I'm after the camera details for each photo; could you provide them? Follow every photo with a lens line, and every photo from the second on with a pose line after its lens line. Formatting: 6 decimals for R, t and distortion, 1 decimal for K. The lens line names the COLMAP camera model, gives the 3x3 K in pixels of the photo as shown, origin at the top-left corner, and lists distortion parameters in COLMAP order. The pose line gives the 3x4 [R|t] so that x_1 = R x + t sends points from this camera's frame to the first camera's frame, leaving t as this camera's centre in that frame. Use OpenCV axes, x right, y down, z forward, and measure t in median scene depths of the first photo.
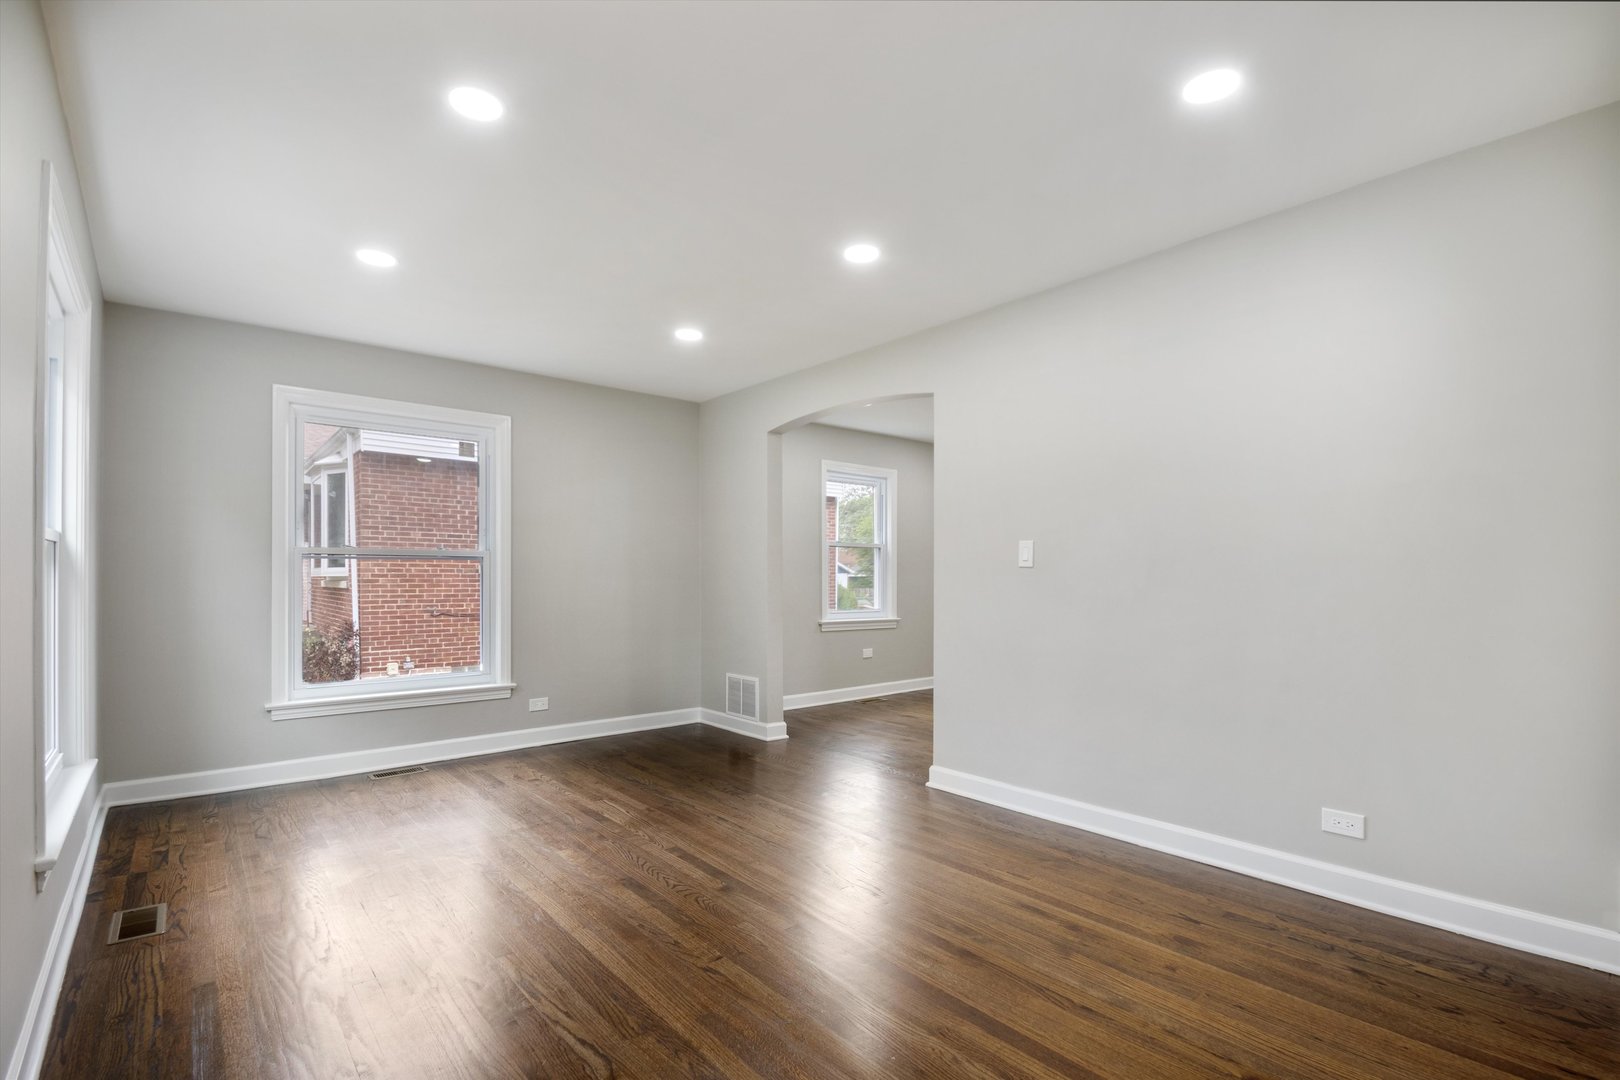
lens RADIAL K [[748.5, 0, 814.7], [0, 748.5, 579.1], [0, 0, 1]] dist [0.000174, -0.000514]
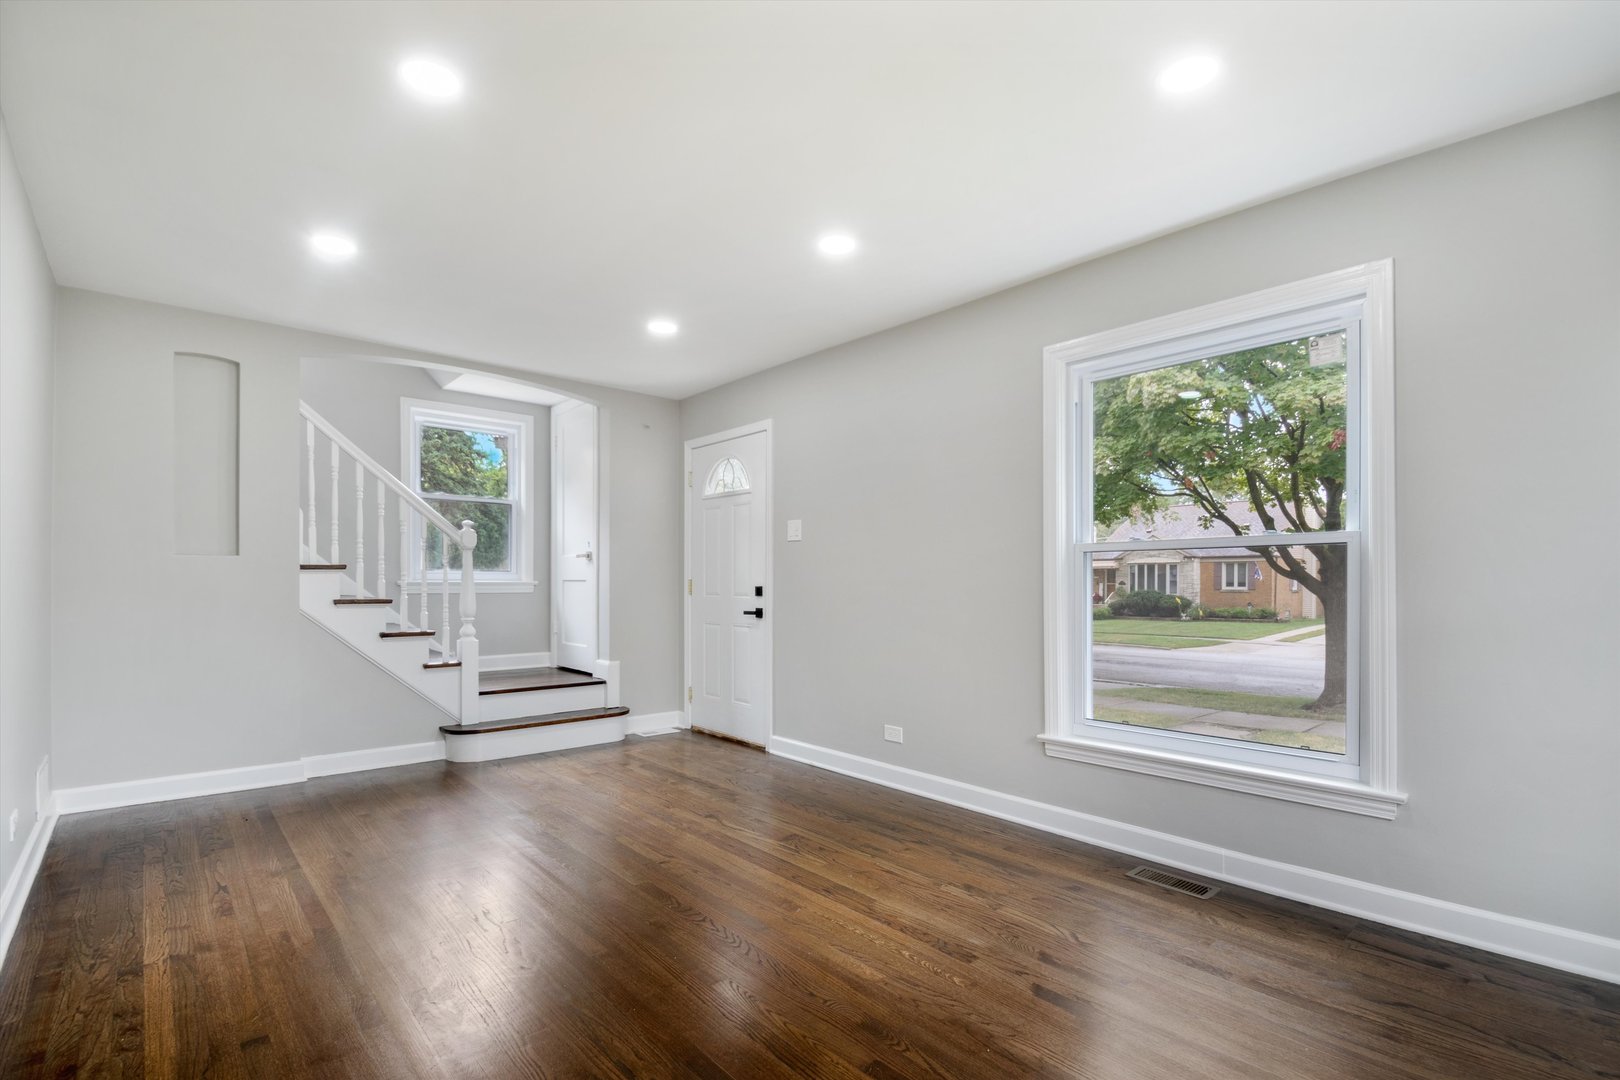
lens RADIAL K [[748.5, 0, 814.7], [0, 748.5, 579.1], [0, 0, 1]] dist [0.000174, -0.000514]
pose [[-0.999699, -0.006045, -0.023757, -0.280023], [-0.005847, 0.999947, -0.008430, 0.011291], [0.023807, -0.008289, -0.999682, 1.794699]]
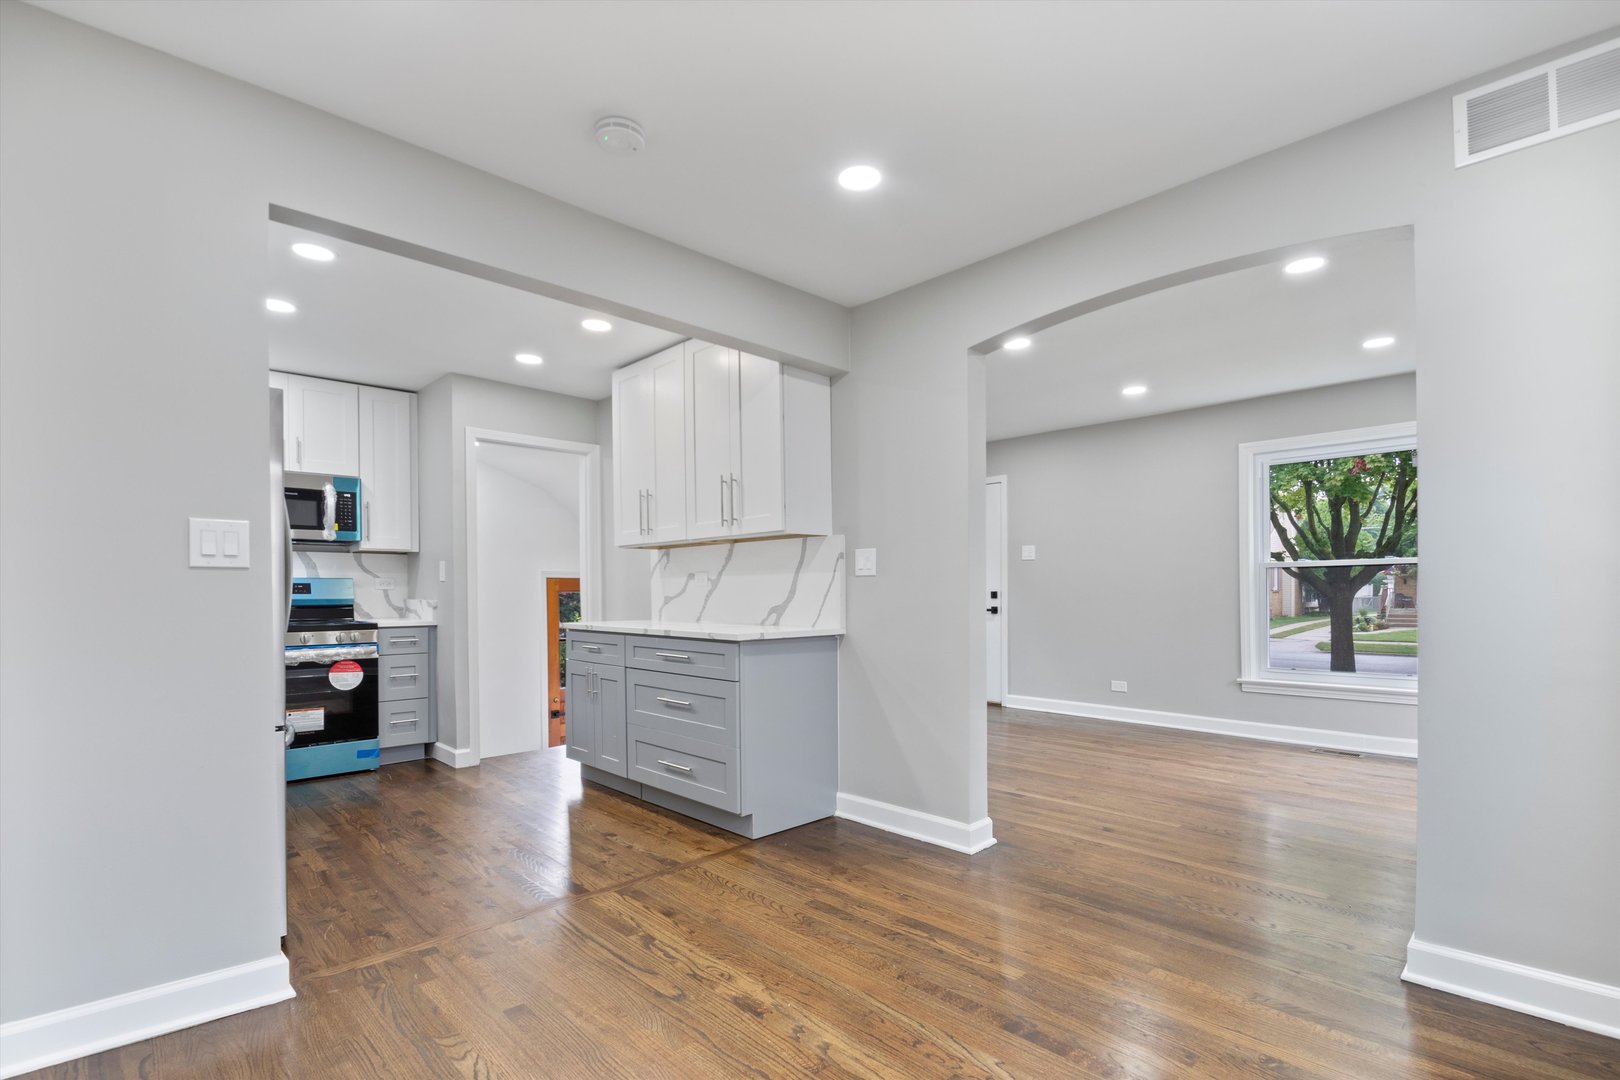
lens RADIAL K [[763.0, 0, 805.4], [0, 763.0, 585.3], [0, 0, 1]] dist [0.001917, 0.000104]
pose [[-0.998476, 0.009050, -0.054449, 0.553513], [0.009400, 0.999937, -0.006174, 0.003600], [0.054390, -0.006677, -0.998497, 2.532582]]
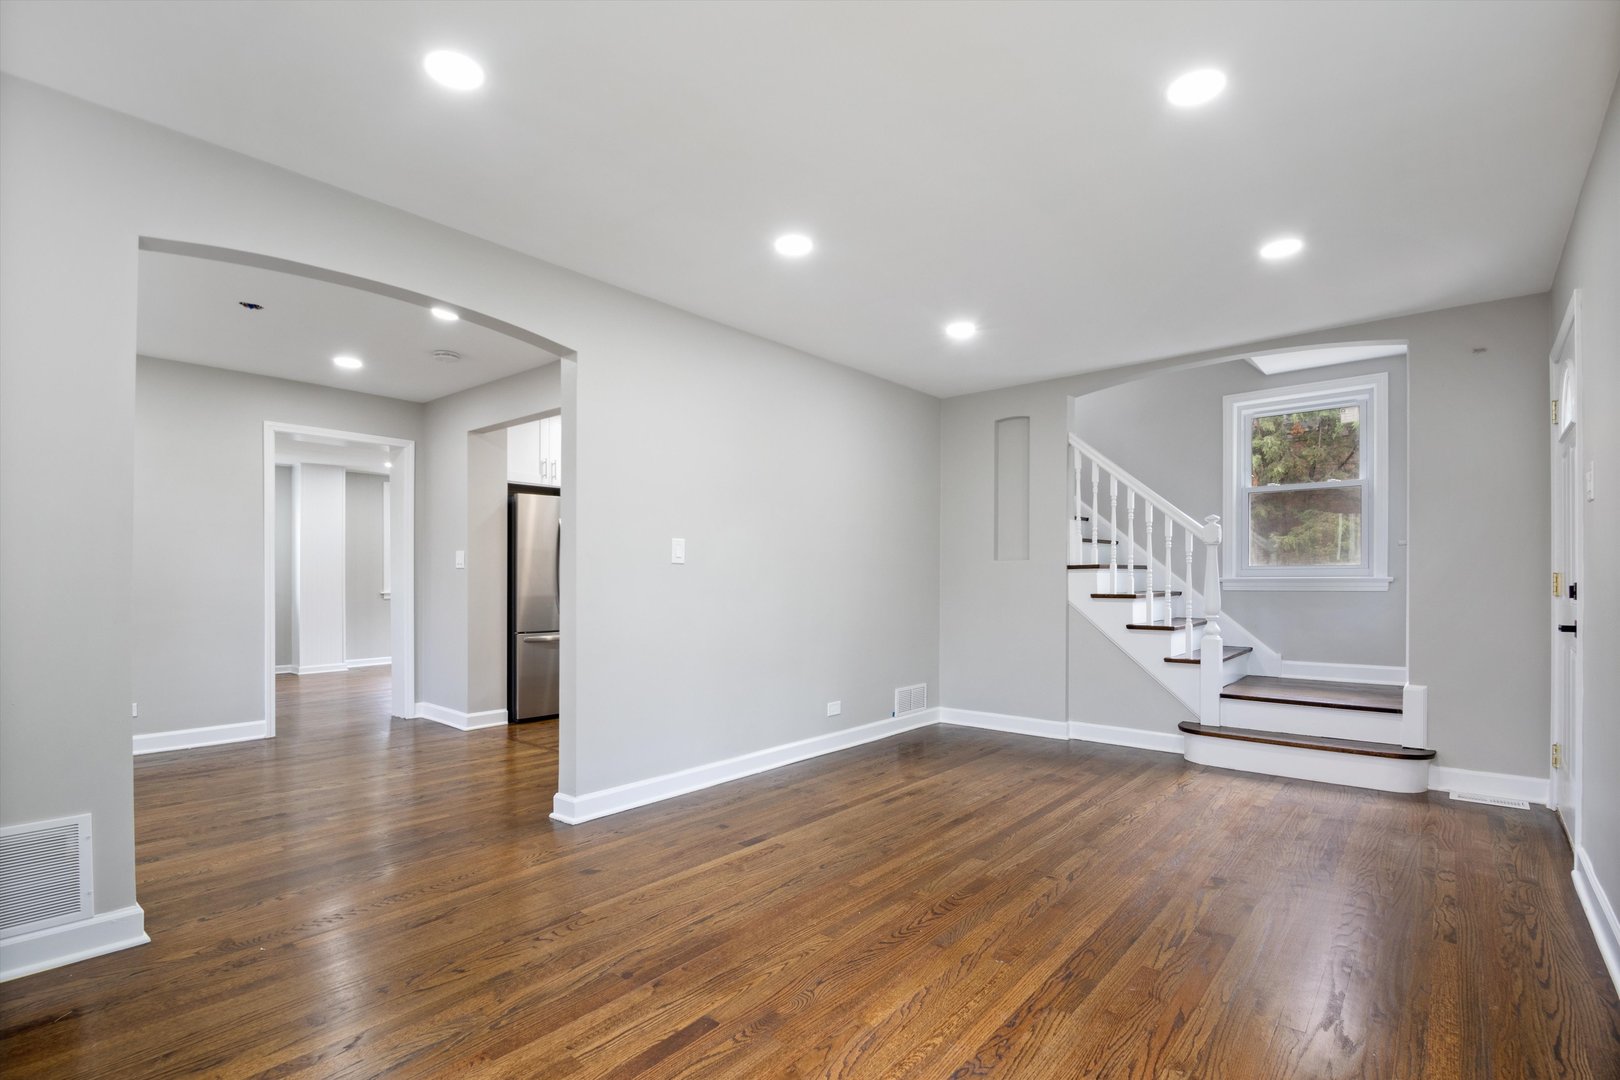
lens RADIAL K [[748.5, 0, 814.7], [0, 748.5, 579.1], [0, 0, 1]] dist [0.000174, -0.000514]
pose [[-0.164538, -0.000132, 0.986371, -0.991549], [0.001094, 0.999999, 0.000316, 0.007780], [-0.986370, 0.001132, -0.164538, 1.222581]]
